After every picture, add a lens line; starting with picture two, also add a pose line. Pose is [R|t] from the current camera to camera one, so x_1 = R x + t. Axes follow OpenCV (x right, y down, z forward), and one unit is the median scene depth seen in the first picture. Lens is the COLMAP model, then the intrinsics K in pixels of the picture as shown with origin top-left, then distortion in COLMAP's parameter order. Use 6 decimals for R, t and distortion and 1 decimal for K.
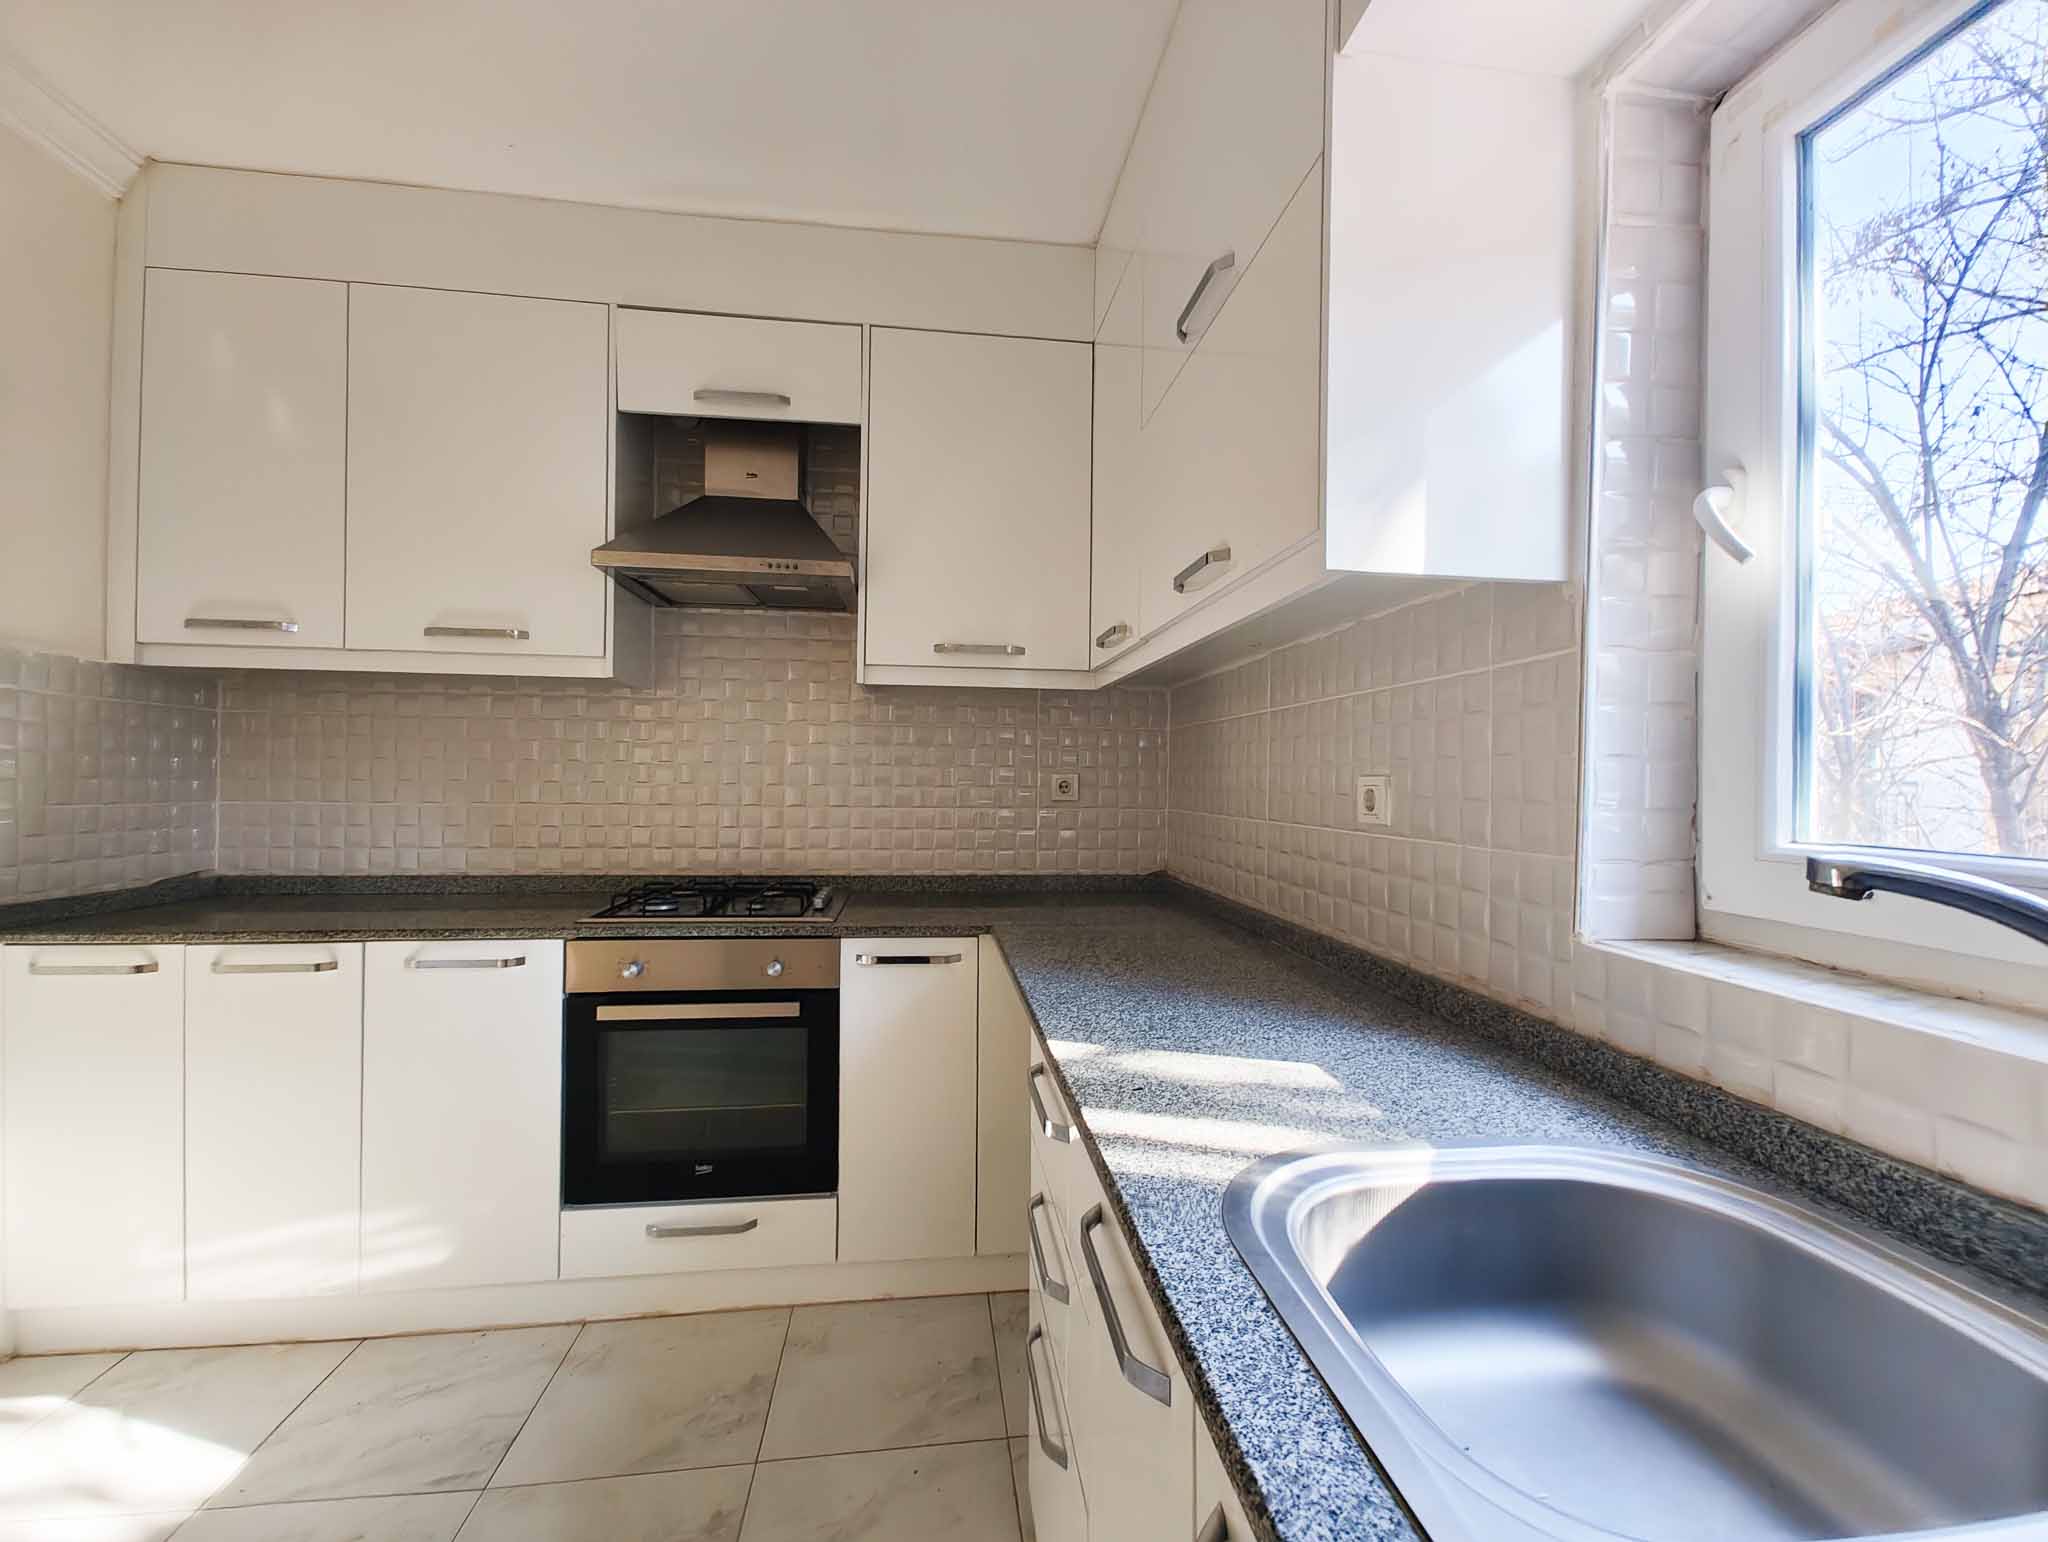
lens RADIAL K [[845.4, 0, 1030.8], [0, 845.4, 778.1], [0, 0, 1]] dist [0.003710, 0.000005]
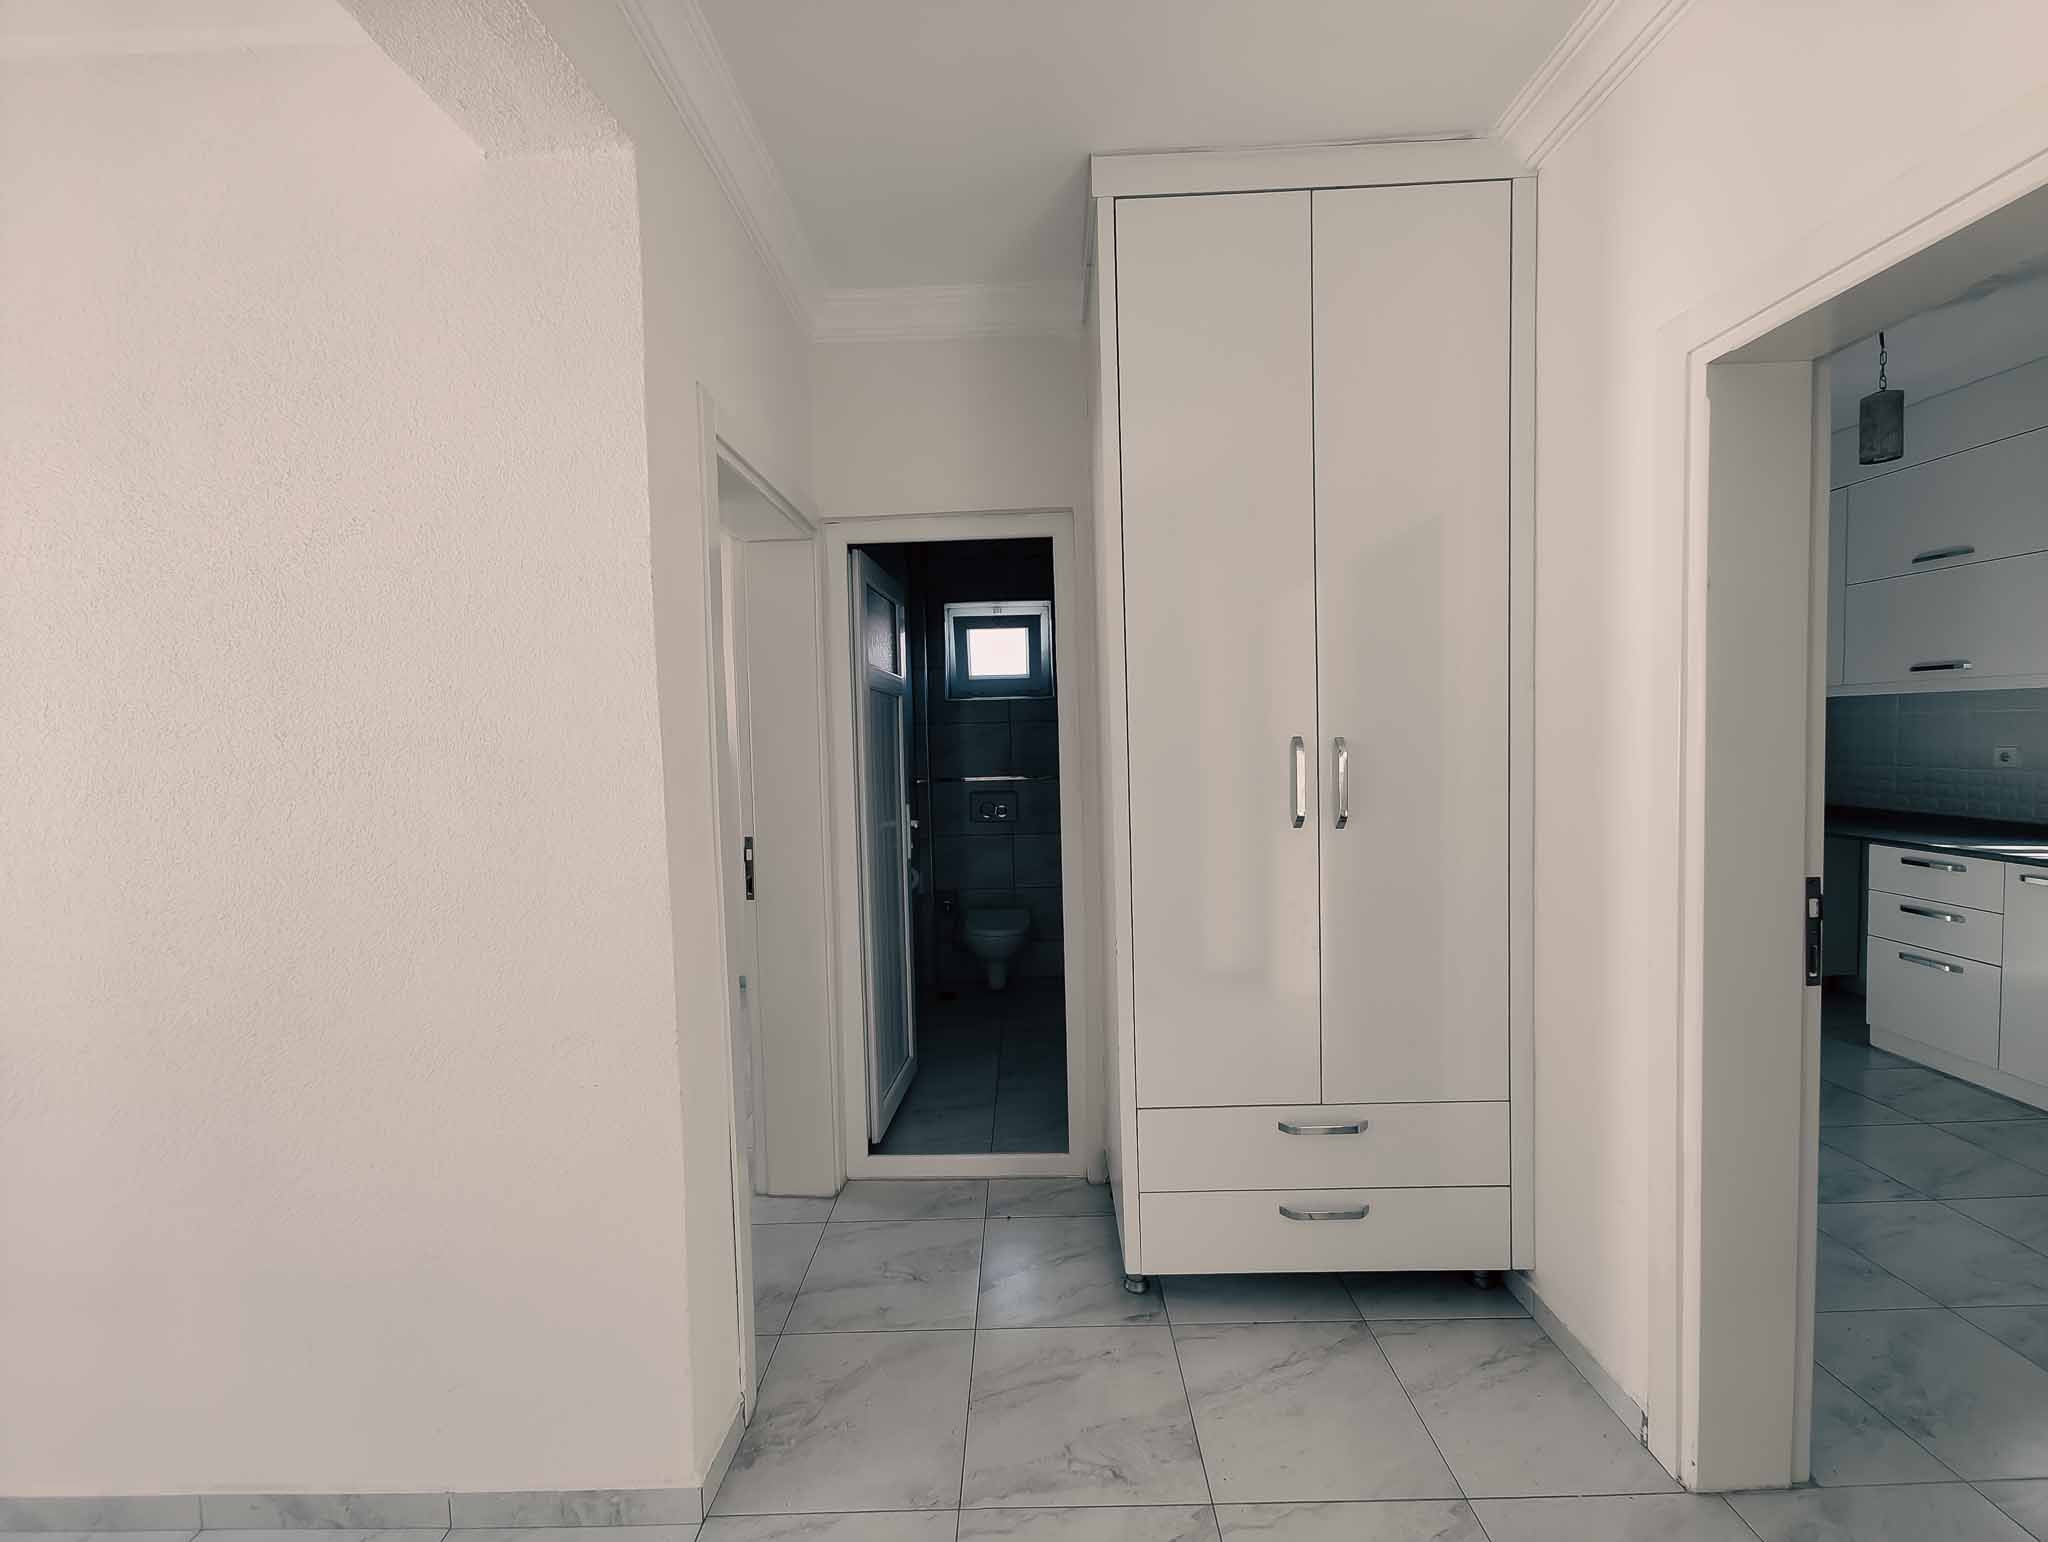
lens RADIAL K [[845.4, 0, 1030.8], [0, 845.4, 778.1], [0, 0, 1]] dist [0.003710, 0.000005]
pose [[0.991164, -0.032674, -0.128551, -1.436531], [0.039980, 0.997704, 0.054671, -0.110257], [0.126470, -0.059327, 0.990195, -1.228497]]
